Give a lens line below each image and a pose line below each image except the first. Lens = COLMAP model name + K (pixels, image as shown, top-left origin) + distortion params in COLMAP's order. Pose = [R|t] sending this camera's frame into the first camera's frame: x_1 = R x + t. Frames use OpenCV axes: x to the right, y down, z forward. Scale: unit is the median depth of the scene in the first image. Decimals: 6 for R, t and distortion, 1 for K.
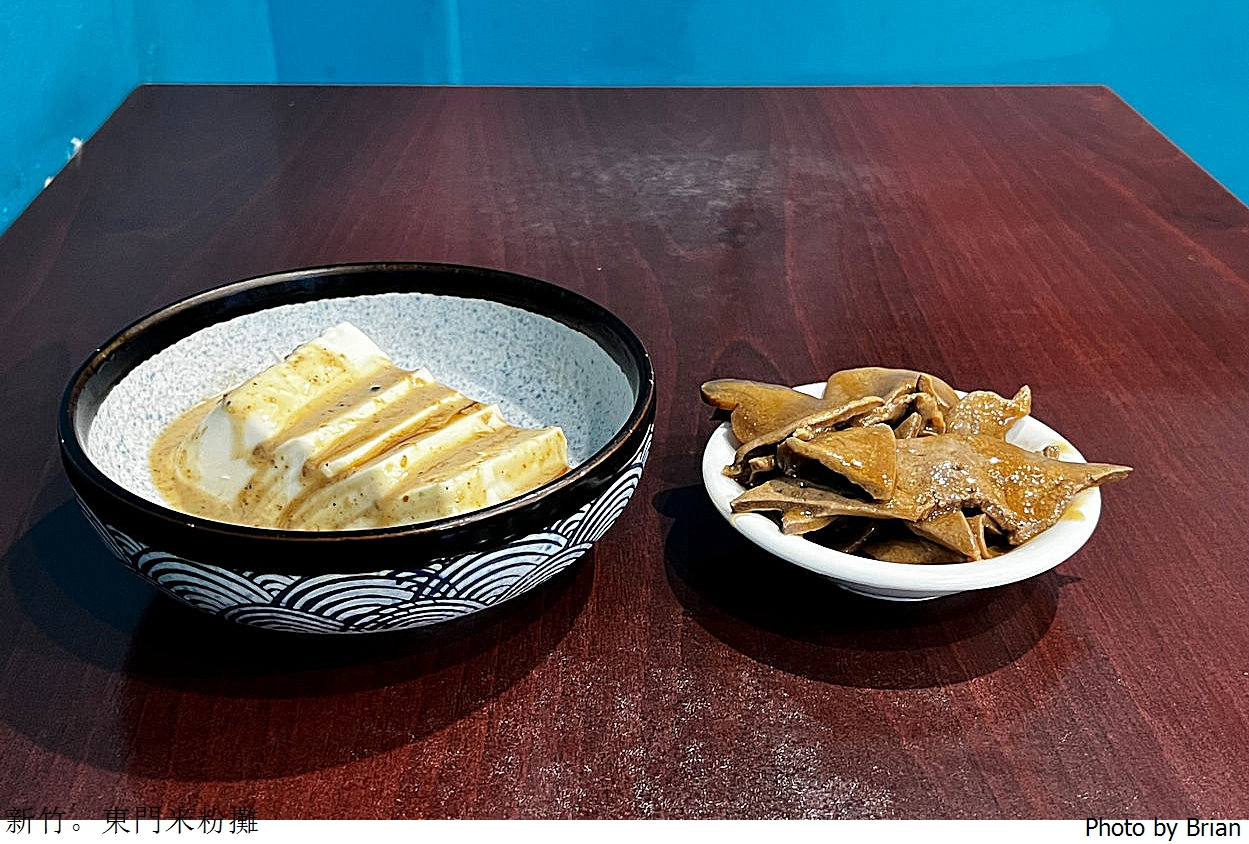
lens RADIAL K [[1368.6, 0, 624.5], [0, 1368.6, 422.0], [0, 0, 1]] dist [0.021544, -0.005578]
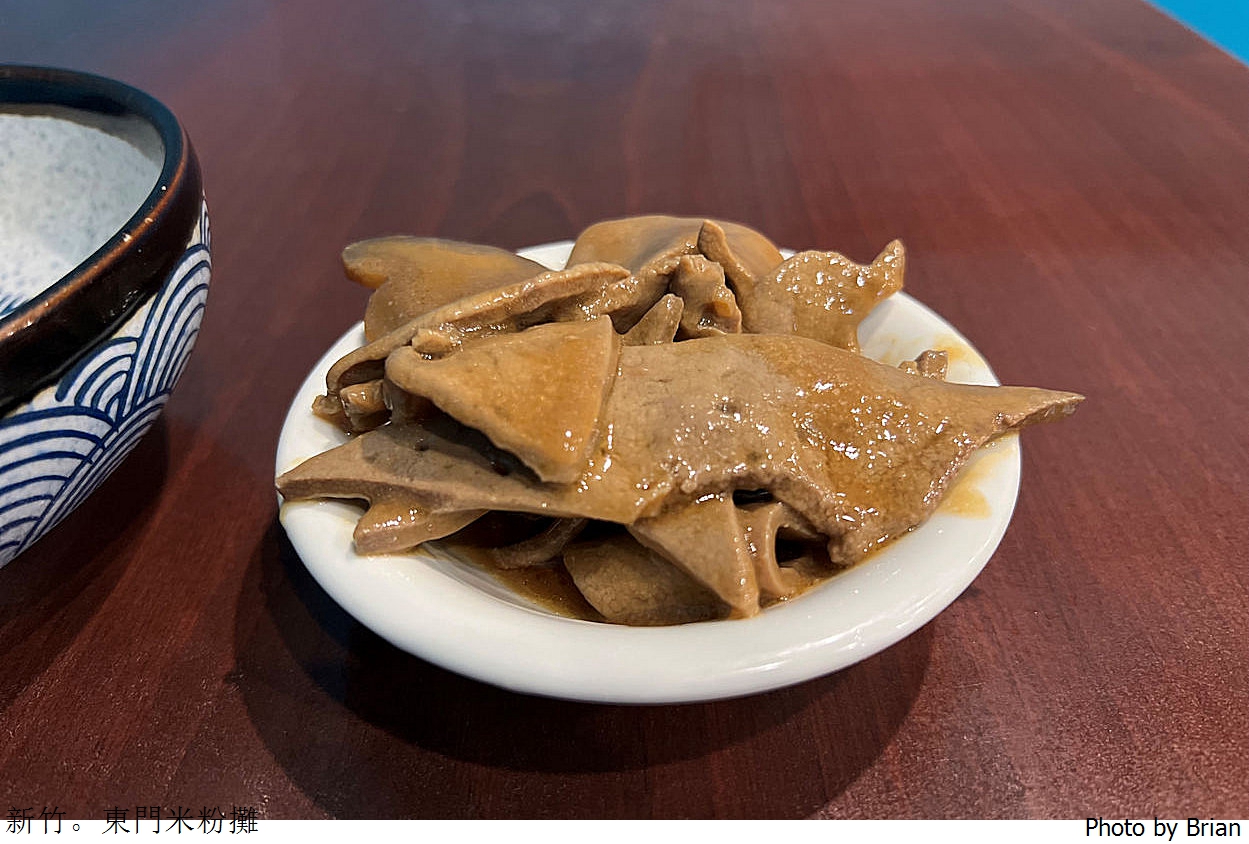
lens RADIAL K [[970.3, 0, 627.3], [0, 970.3, 446.8], [0, 0, 1]] dist [0.079258, -0.141742]
pose [[0.999394, -0.005342, -0.034399, 0.212019], [0.010730, 0.987313, 0.158426, -0.008295], [0.033116, -0.158699, 0.986771, 0.633852]]
